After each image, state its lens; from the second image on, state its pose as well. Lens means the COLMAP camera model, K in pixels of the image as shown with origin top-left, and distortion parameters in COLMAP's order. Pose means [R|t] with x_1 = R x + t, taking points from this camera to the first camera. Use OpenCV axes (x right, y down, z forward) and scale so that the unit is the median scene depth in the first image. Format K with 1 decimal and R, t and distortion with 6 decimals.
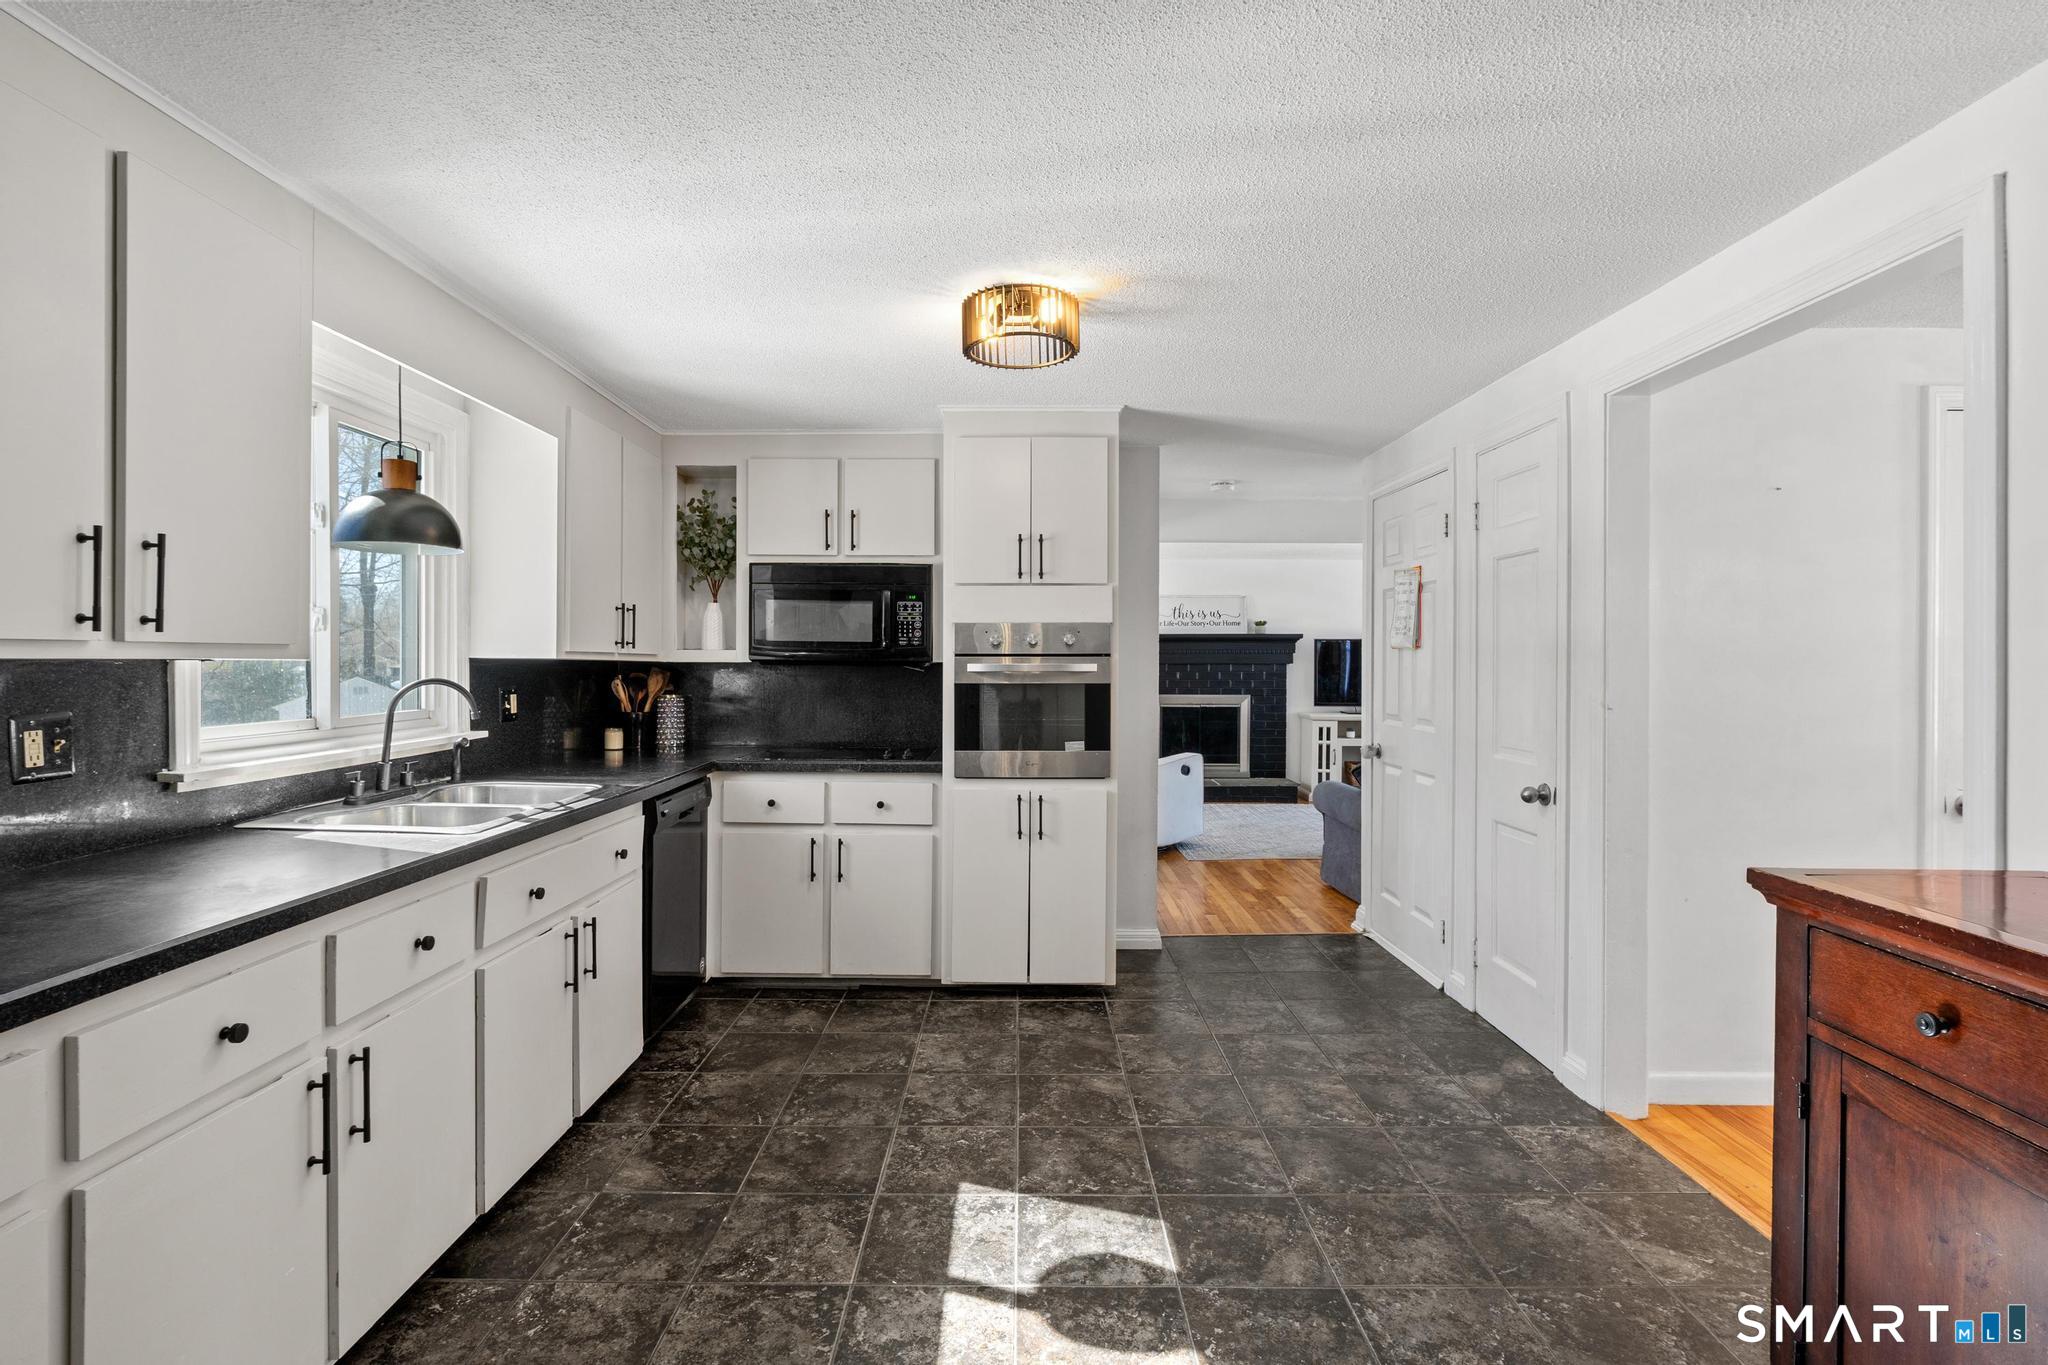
lens RADIAL K [[960.6, 0, 1012.6], [0, 960.6, 672.5], [0, 0, 1]] dist [-0.004272, 0.001775]
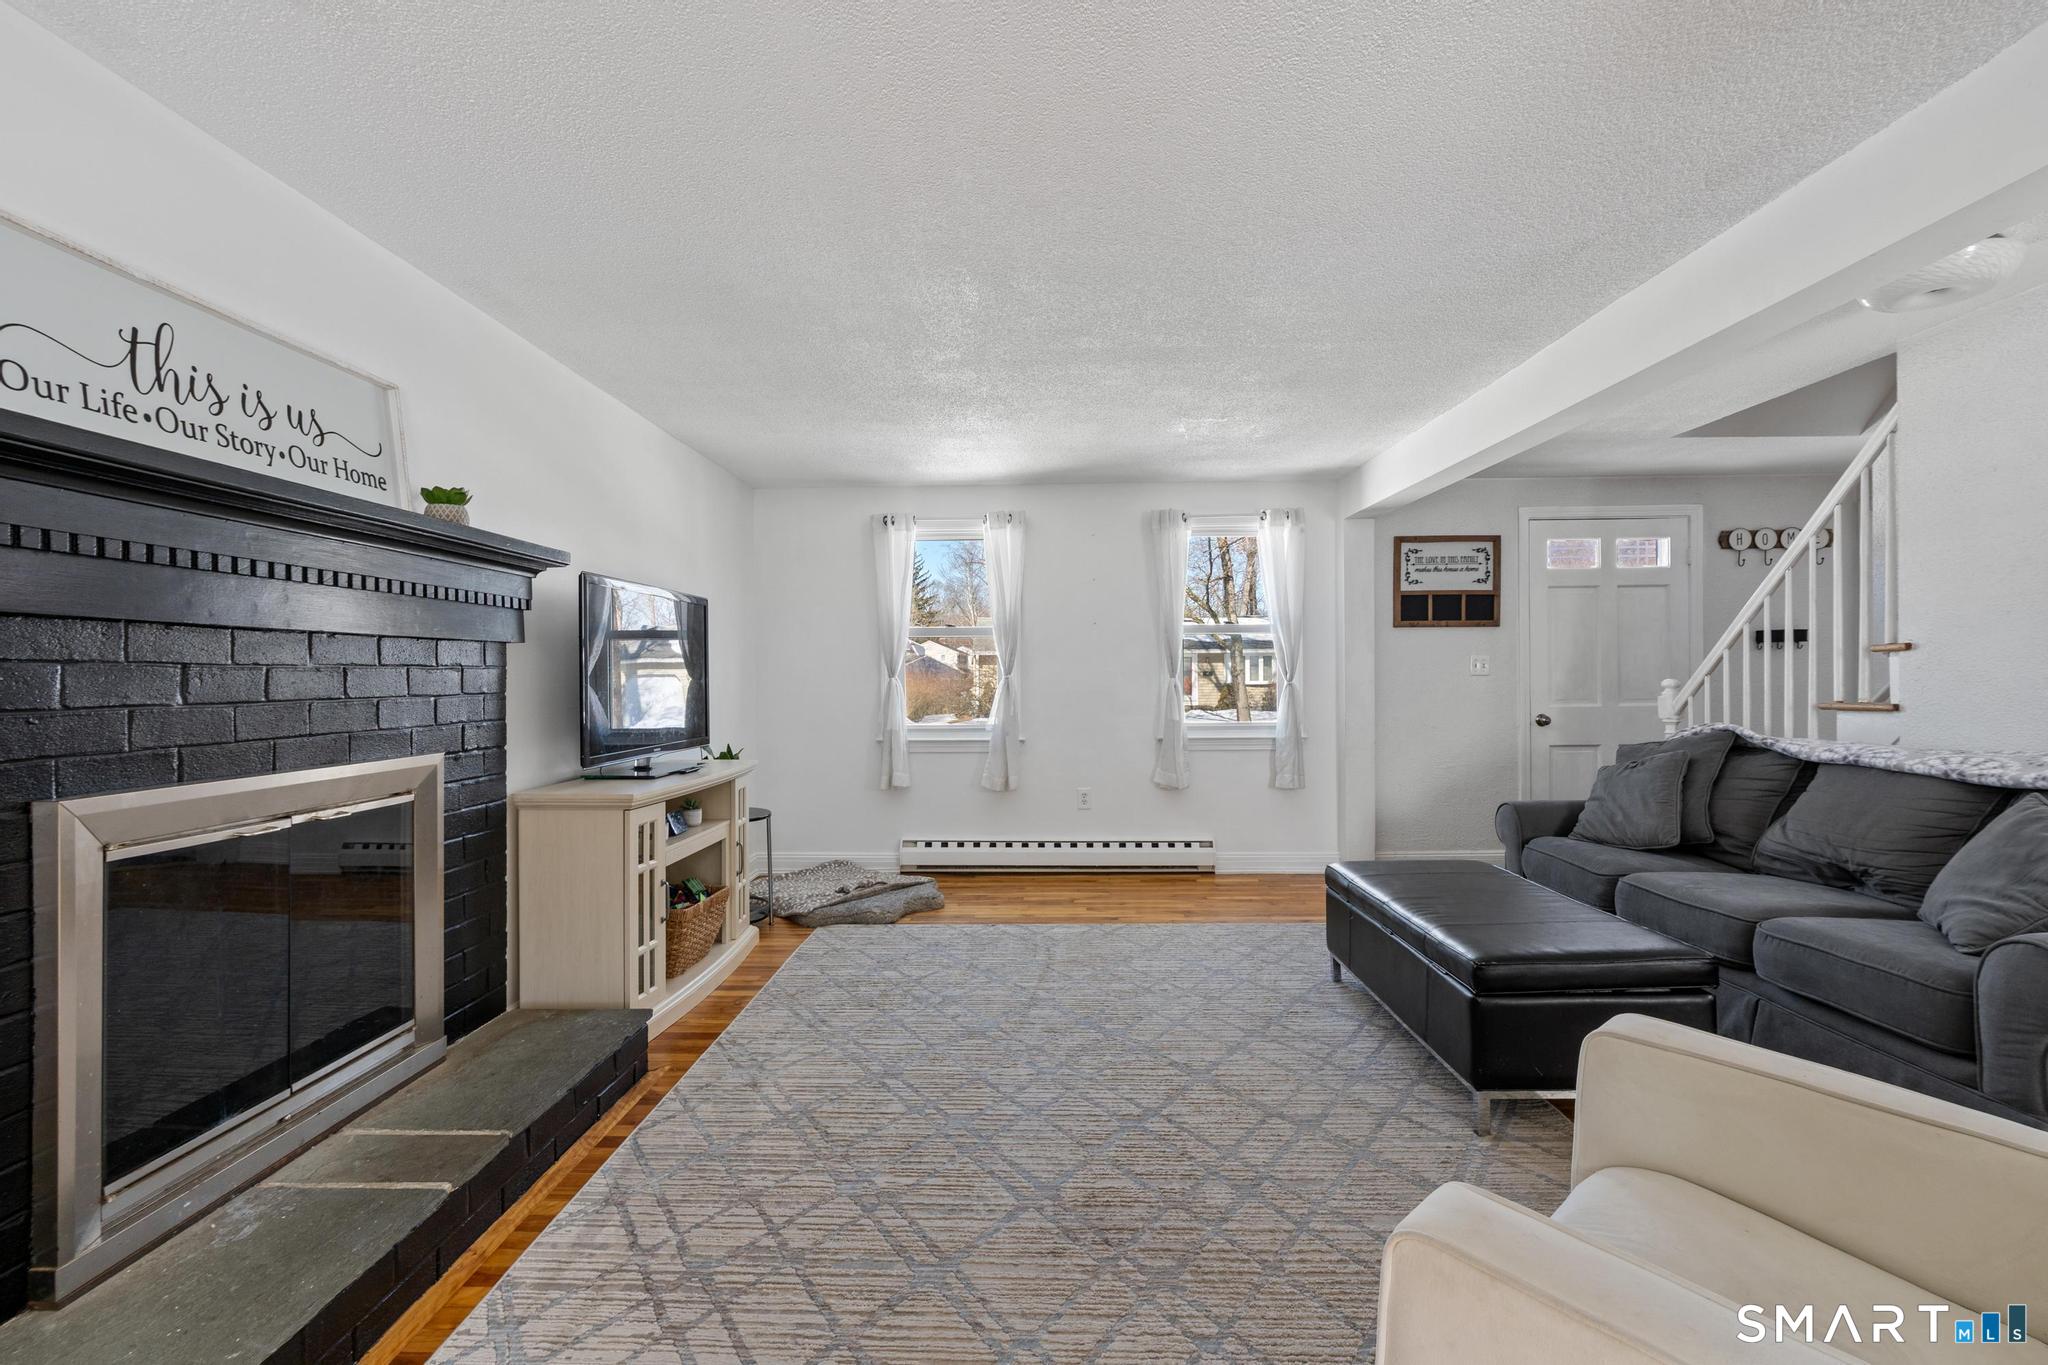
lens RADIAL K [[926.6, 0, 1013.6], [0, 926.6, 669.7], [0, 0, 1]] dist [-0.009879, 0.005399]
pose [[0.024840, 0.005631, 0.999676, -0.030156], [0.013150, 0.999896, -0.005959, 0.012506], [-0.999605, 0.013294, 0.024763, 2.705511]]
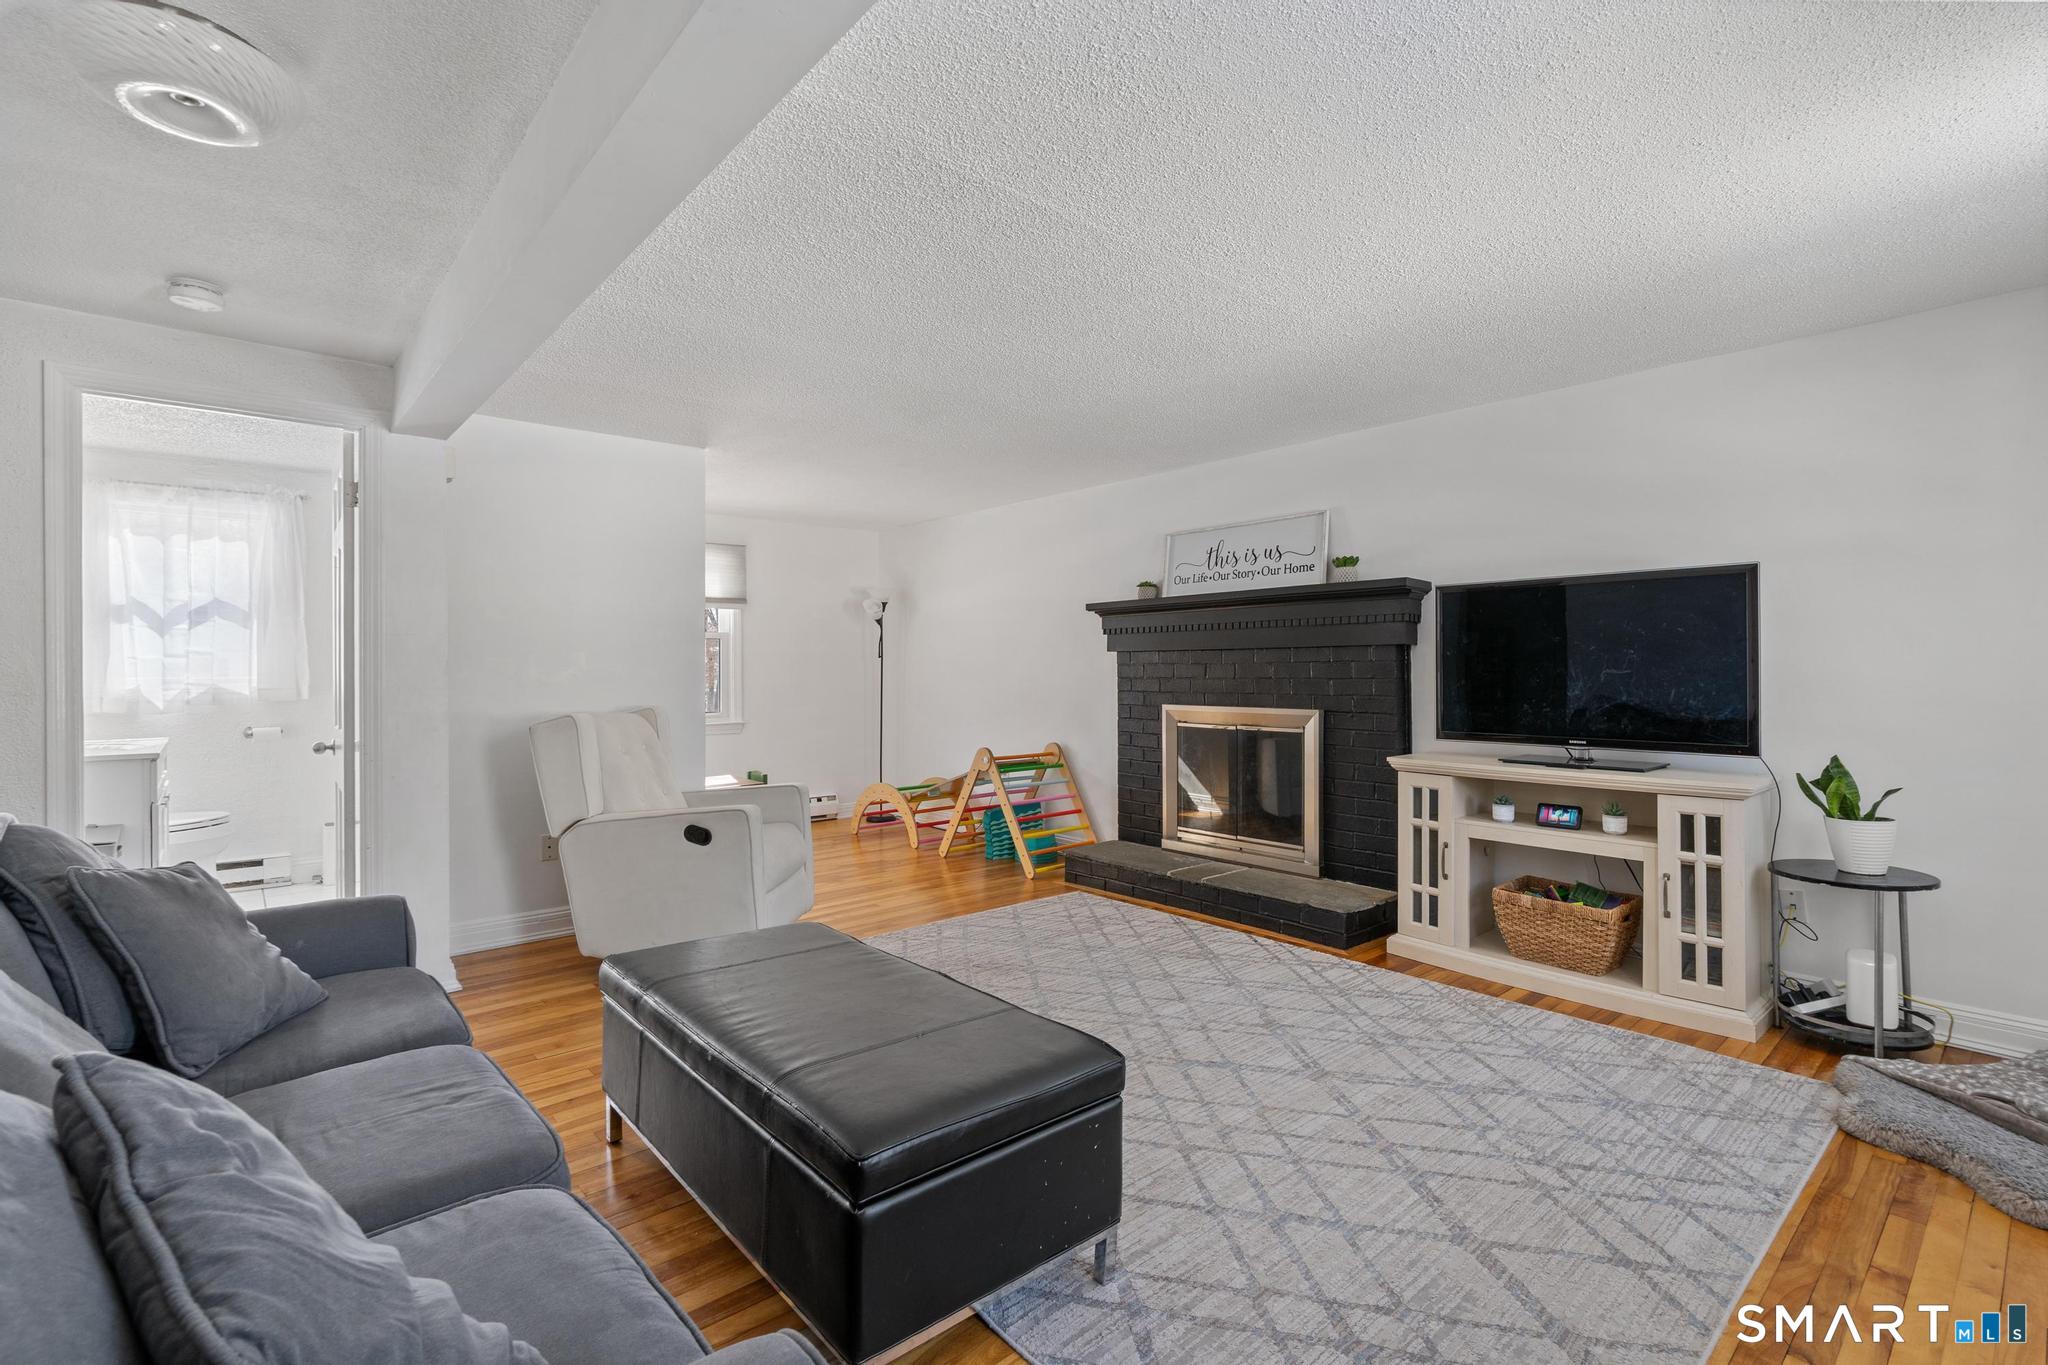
lens RADIAL K [[926.6, 0, 1013.6], [0, 926.6, 669.7], [0, 0, 1]] dist [-0.009879, 0.005399]
pose [[0.653411, -0.004804, -0.756988, 1.639812], [0.000548, 0.999983, -0.005873, 0.019085], [0.757003, 0.003423, 0.653402, 1.863169]]
